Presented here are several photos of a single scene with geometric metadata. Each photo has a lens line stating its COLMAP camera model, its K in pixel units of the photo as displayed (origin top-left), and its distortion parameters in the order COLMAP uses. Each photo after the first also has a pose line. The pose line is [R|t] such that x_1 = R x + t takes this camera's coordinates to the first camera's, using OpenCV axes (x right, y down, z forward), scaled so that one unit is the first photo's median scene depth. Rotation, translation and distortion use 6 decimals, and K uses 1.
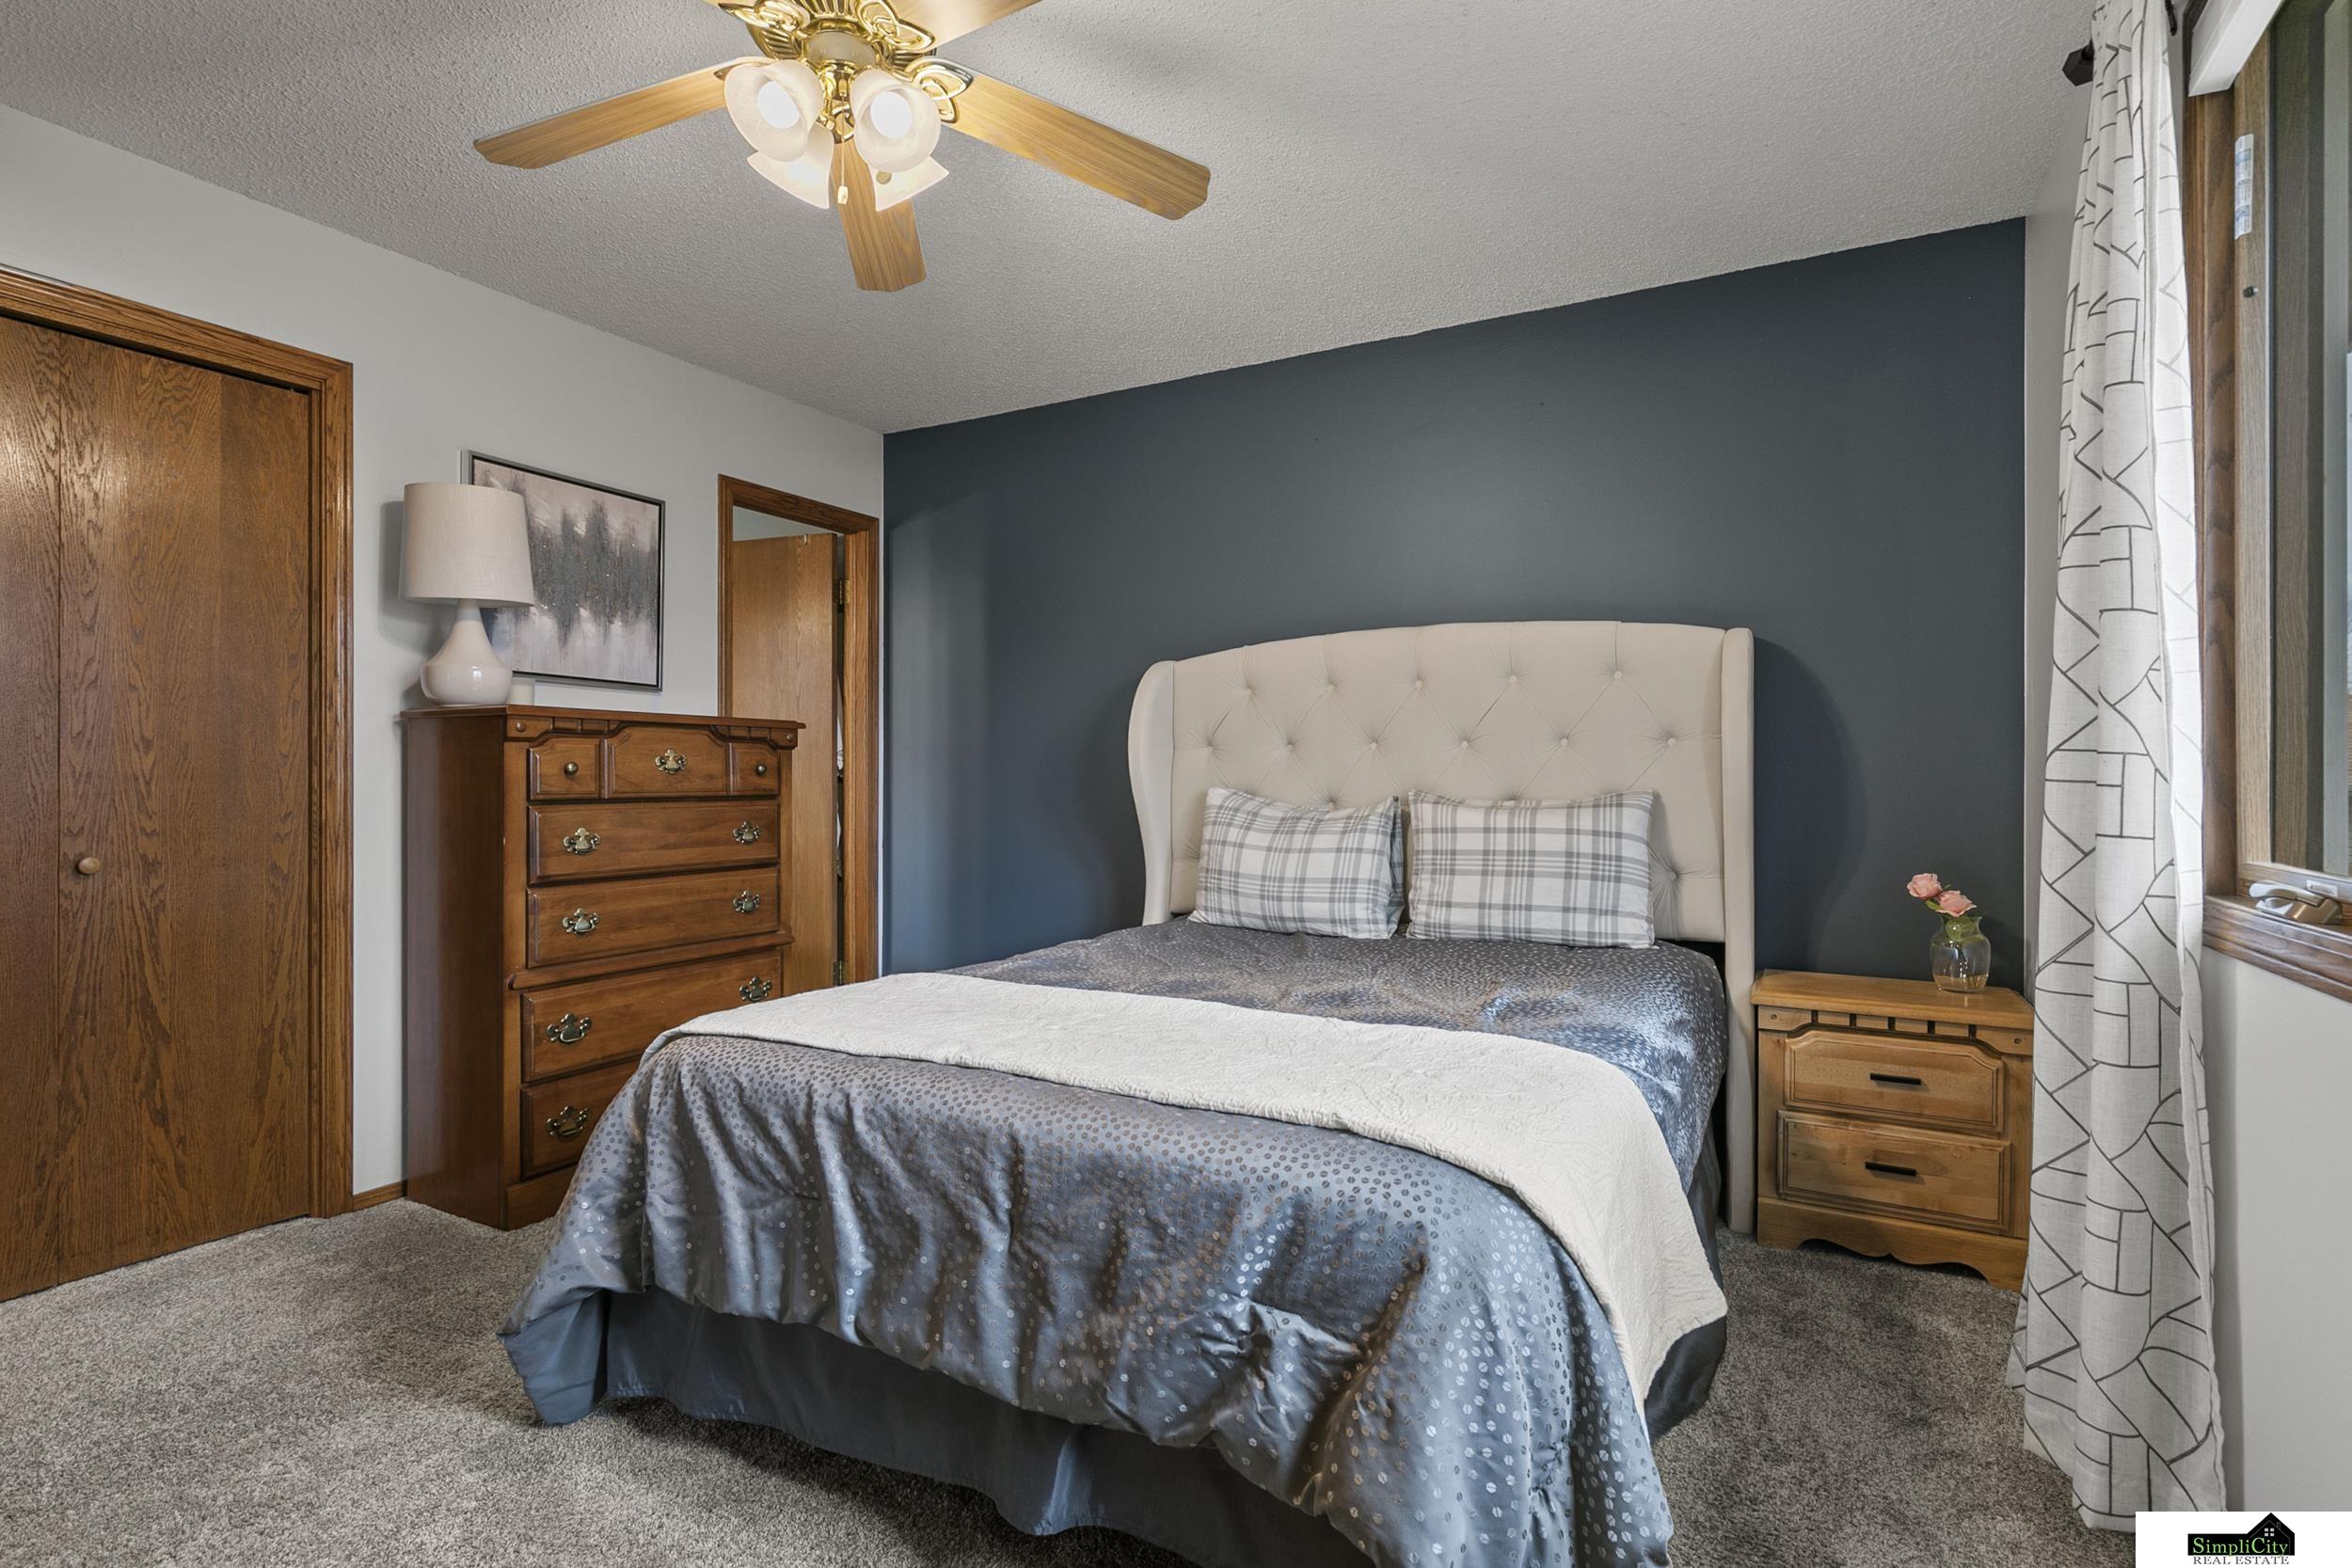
lens RADIAL K [[1128.2, 0, 1176.0], [0, 1128.2, 784.0], [0, 0, 1]] dist [0.002633, -0.001353]
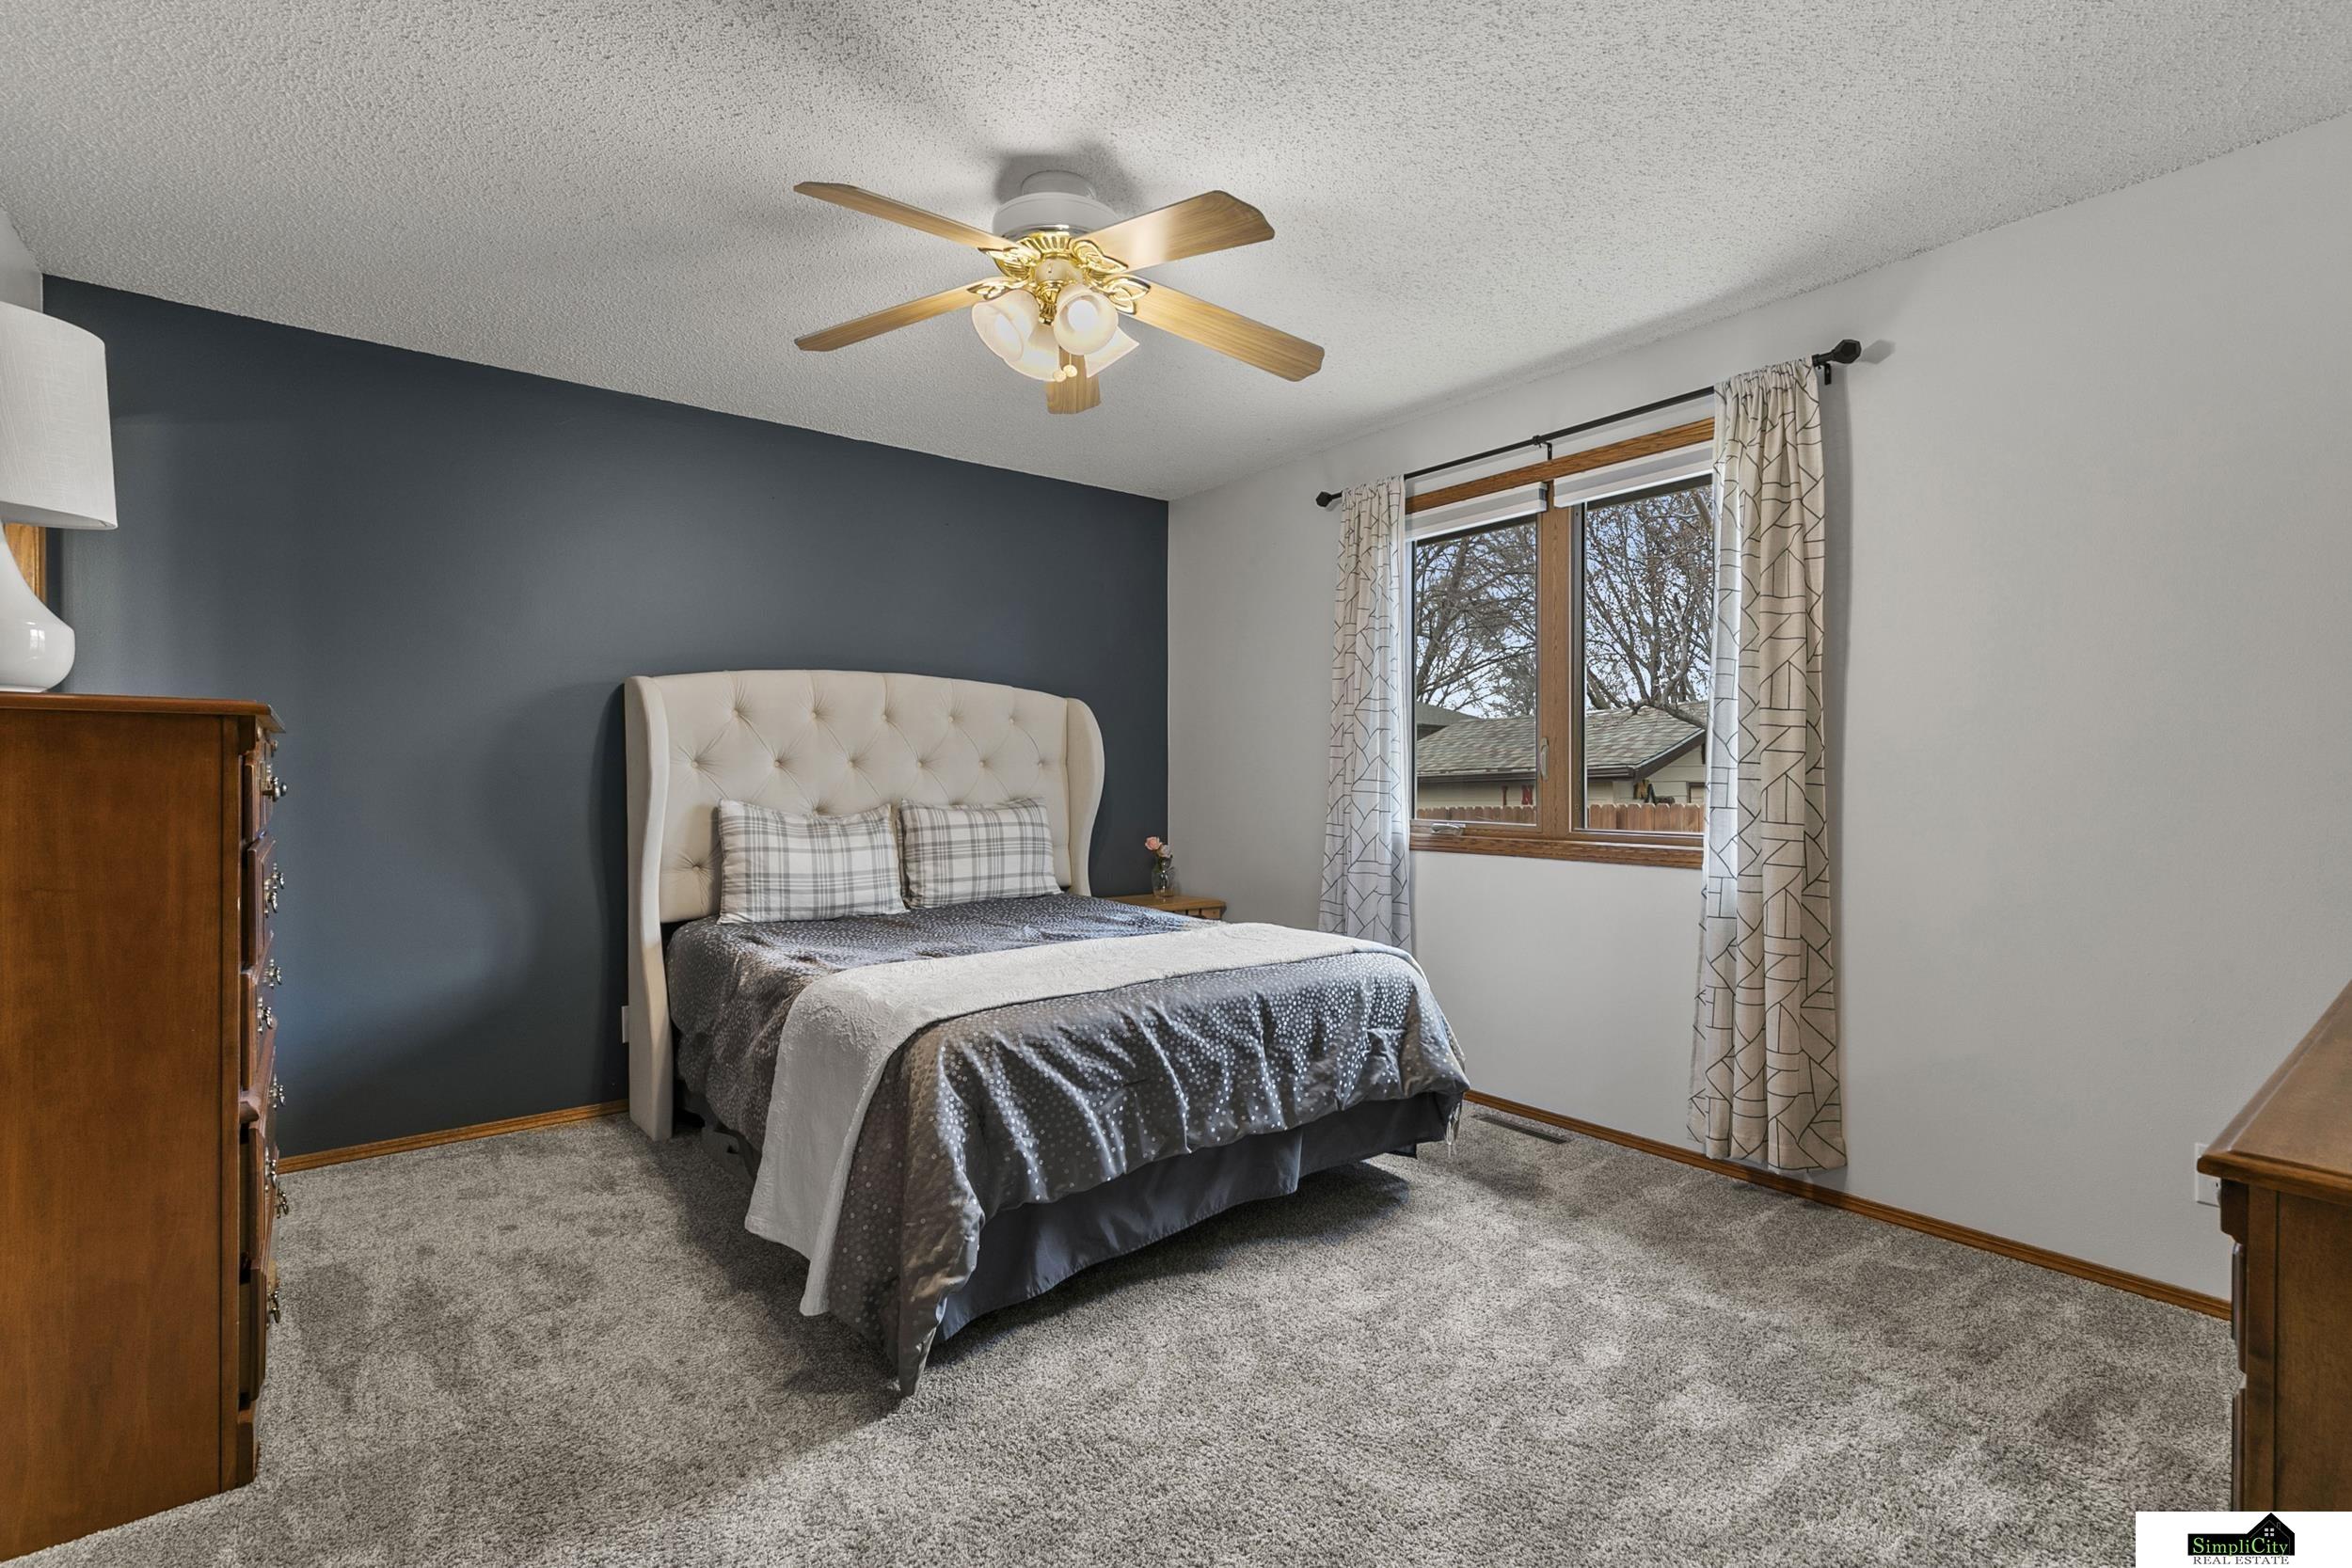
lens RADIAL K [[1051.7, 0, 1225.2], [0, 1051.7, 773.1], [0, 0, 1]] dist [0.012982, -0.000426]
pose [[0.380271, 0.000034, 0.924875, -0.944535], [0.002915, 0.999995, -0.001235, -0.026477], [-0.924871, 0.003166, 0.380269, 0.214766]]
